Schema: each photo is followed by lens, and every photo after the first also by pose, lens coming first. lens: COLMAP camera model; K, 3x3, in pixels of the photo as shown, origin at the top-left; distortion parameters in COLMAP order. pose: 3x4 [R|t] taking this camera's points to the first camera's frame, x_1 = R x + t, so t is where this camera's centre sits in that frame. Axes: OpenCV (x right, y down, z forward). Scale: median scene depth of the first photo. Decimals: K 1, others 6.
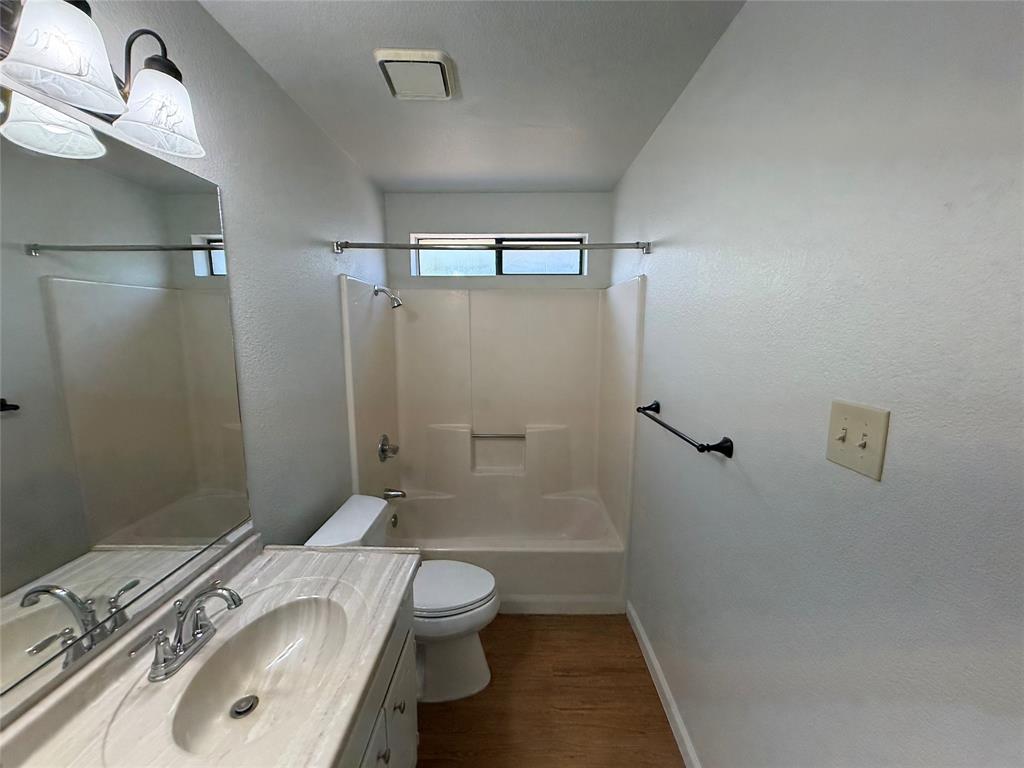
lens RADIAL K [[406.3, 0, 512.0], [0, 406.3, 384.0], [0, 0, 1]] dist [-0.000302, -0.000279]
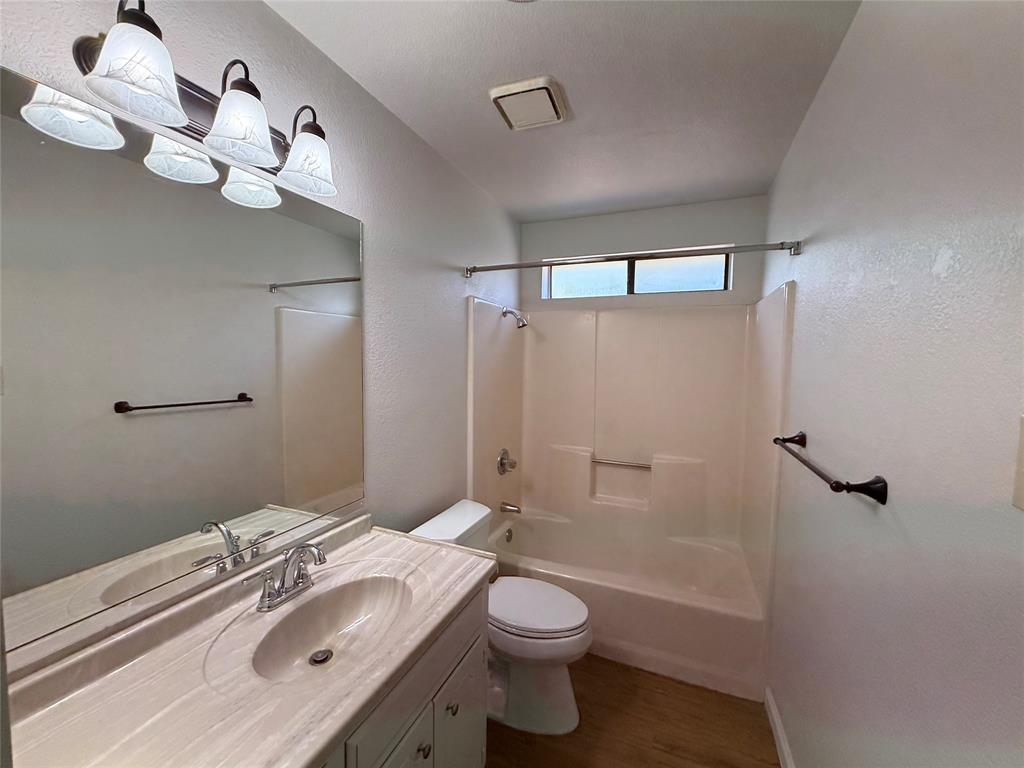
lens RADIAL K [[406.3, 0, 512.0], [0, 406.3, 384.0], [0, 0, 1]] dist [-0.000302, -0.000279]
pose [[0.927832, 0.036640, -0.371195, 0.140162], [-0.065792, 0.995636, -0.066177, 0.045386], [0.367151, 0.085823, 0.926194, 0.048487]]
